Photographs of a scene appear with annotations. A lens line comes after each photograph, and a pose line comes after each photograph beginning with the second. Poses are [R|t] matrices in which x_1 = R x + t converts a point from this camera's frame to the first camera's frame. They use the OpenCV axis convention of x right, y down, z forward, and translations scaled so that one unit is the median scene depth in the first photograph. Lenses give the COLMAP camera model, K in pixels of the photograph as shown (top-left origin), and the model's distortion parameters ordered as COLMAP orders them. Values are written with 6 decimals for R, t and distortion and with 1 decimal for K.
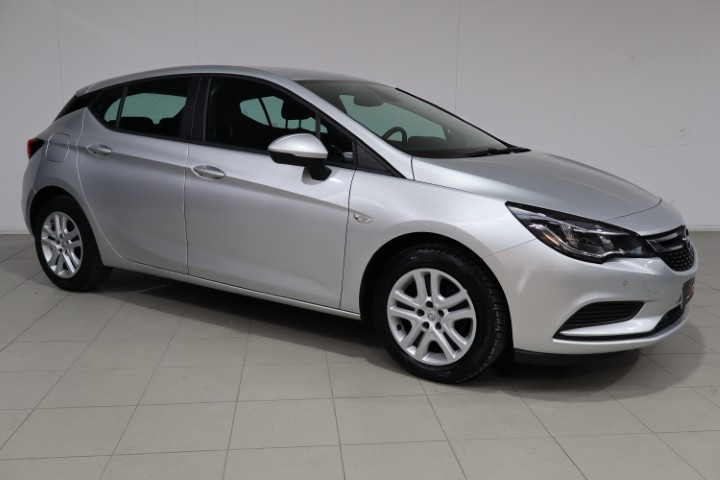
lens RADIAL K [[691.6, 0, 367.1], [0, 691.6, 242.9], [0, 0, 1]] dist [-0.066159, 0.000000]
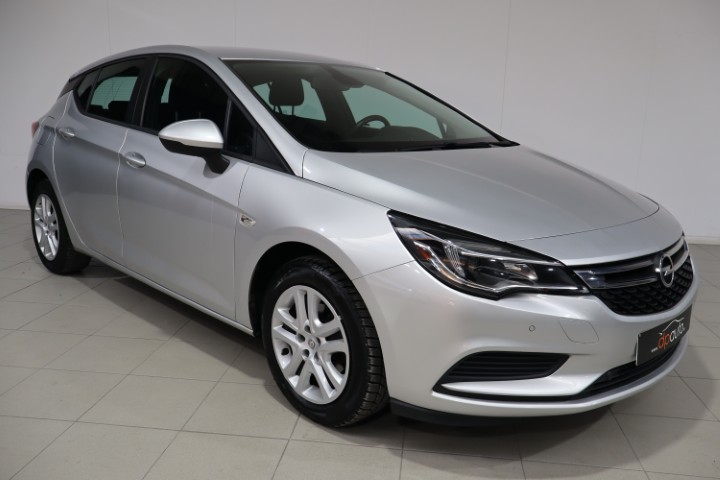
lens RADIAL K [[650.4, 0, 358.3], [0, 650.4, 243.8], [0, 0, 1]] dist [-0.050434, 0.010651]
pose [[0.973518, 0.059029, -0.220857, 0.304868], [-0.053369, 0.998078, 0.031513, -0.039064], [0.222293, -0.018891, 0.974797, 0.252207]]
